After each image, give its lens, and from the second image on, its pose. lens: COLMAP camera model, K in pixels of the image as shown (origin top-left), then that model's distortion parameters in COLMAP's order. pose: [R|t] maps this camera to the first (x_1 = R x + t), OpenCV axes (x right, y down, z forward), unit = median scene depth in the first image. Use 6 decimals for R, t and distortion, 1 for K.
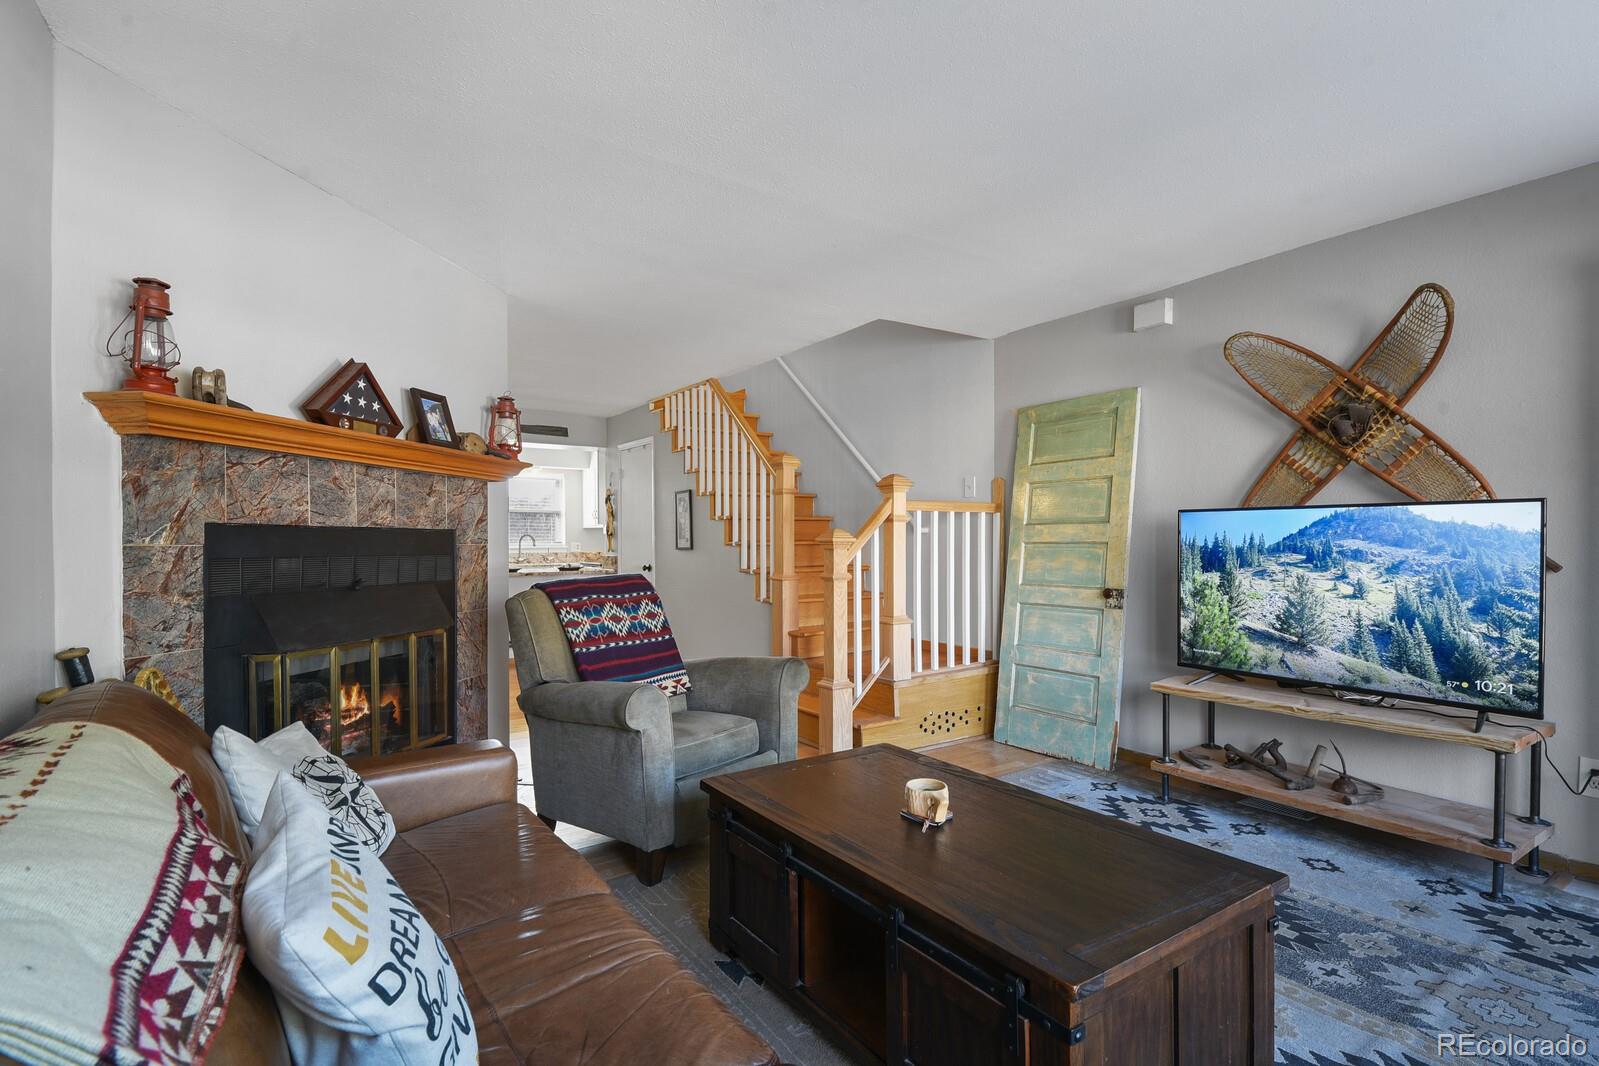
lens RADIAL K [[760.0, 0, 803.8], [0, 760.0, 545.5], [0, 0, 1]] dist [0.011337, -0.010312]
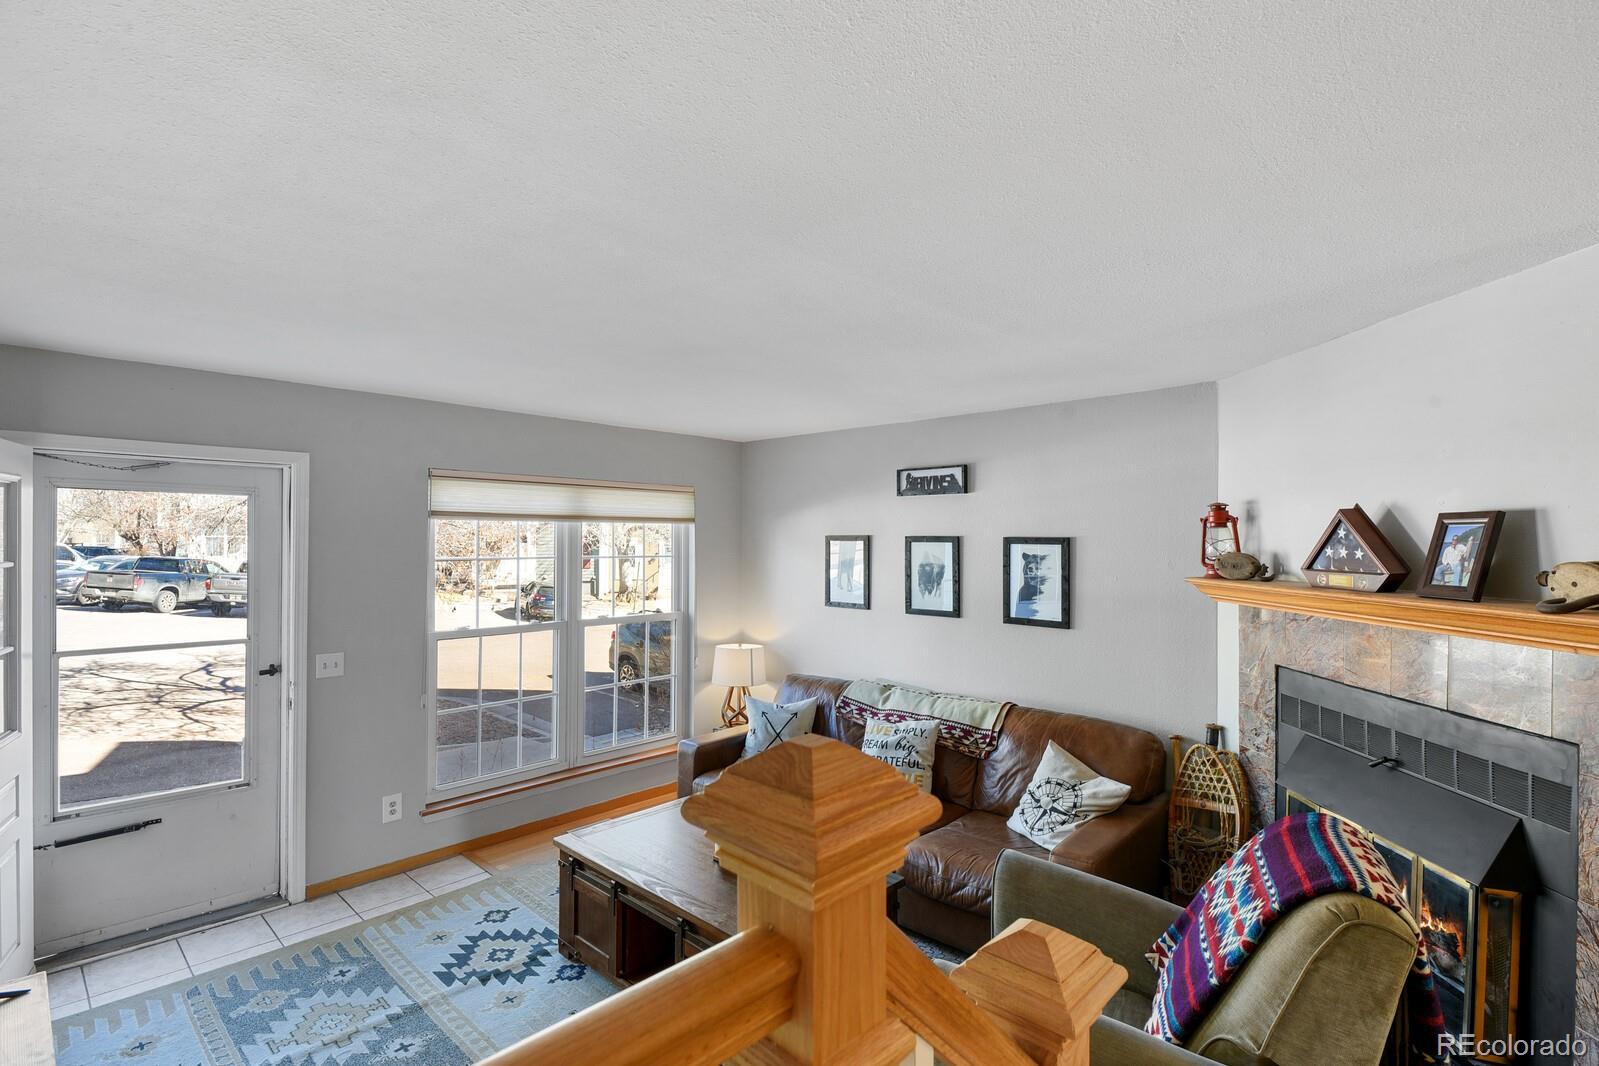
lens RADIAL K [[760.0, 0, 811.1], [0, 760.0, 532.5], [0, 0, 1]] dist [0.011337, -0.010312]
pose [[-0.978077, -0.001656, -0.208238, 0.223289], [-0.001278, 0.999997, -0.001947, -0.210524], [0.208240, -0.001638, -0.978076, 1.758334]]
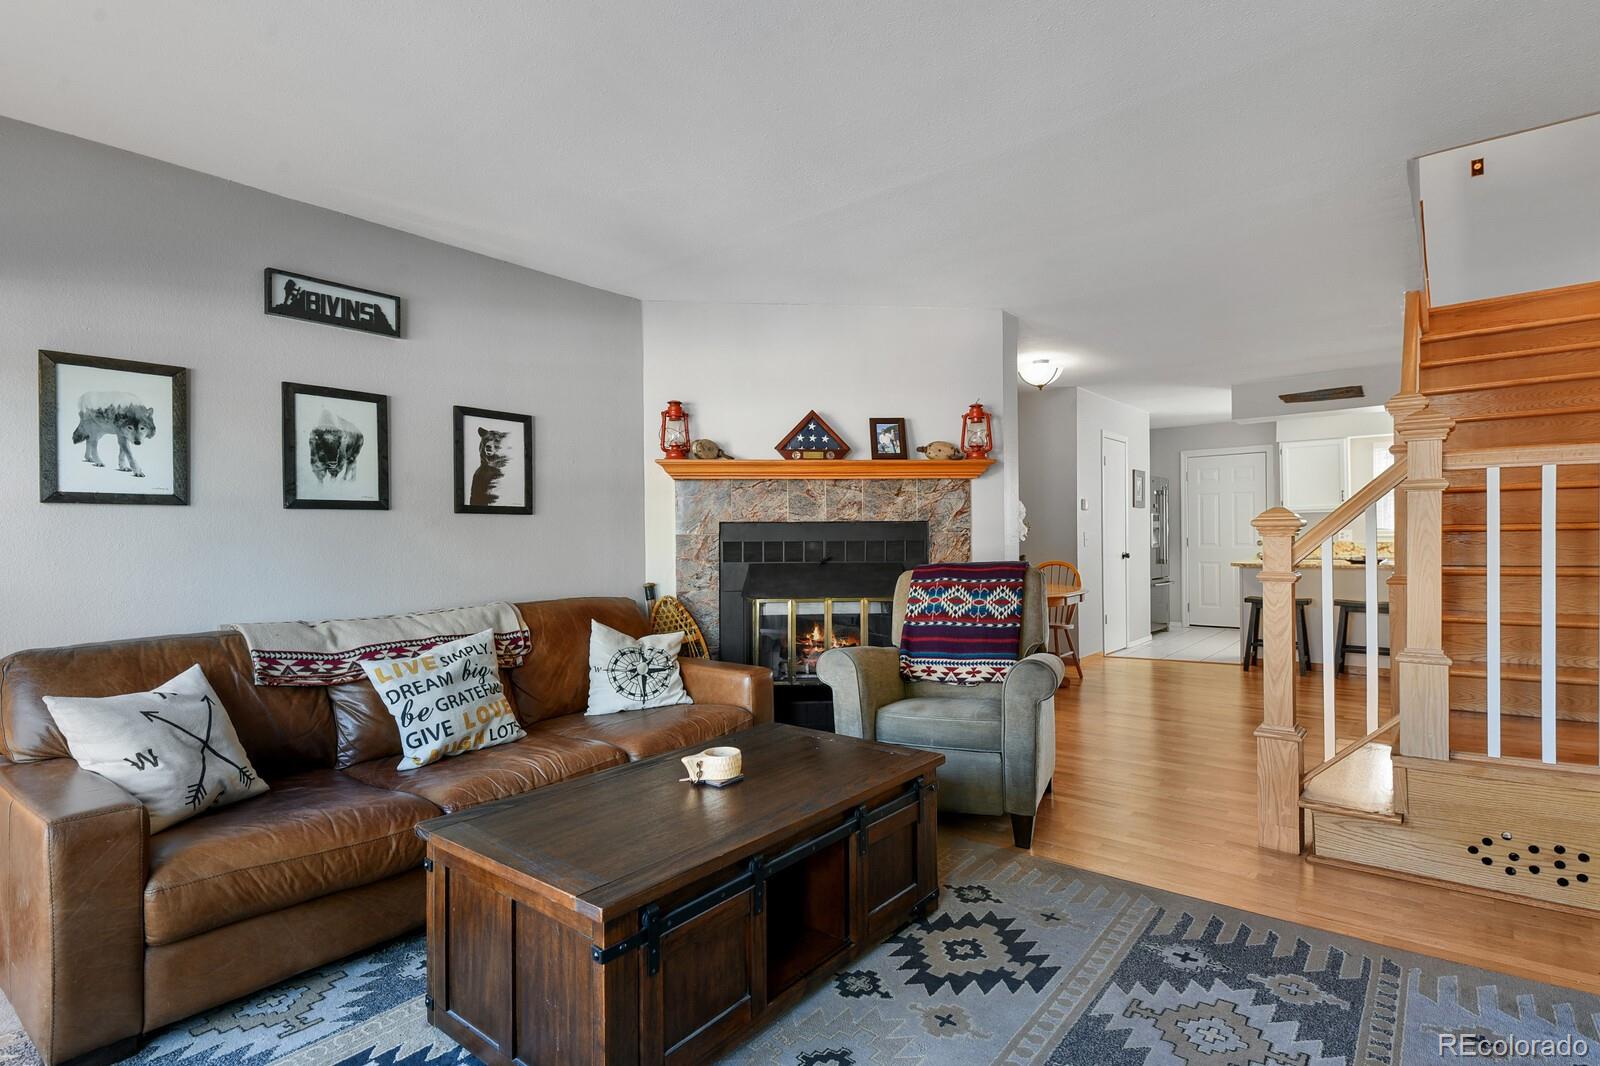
lens RADIAL K [[760.5, 0, 823.5], [0, 760.5, 529.4], [0, 0, 1]] dist [0.011337, -0.010312]
pose [[0.301752, -0.005600, -0.953370, 0.858027], [0.005560, 0.999976, -0.004114, -0.002659], [0.953370, -0.004060, 0.301776, 0.570437]]
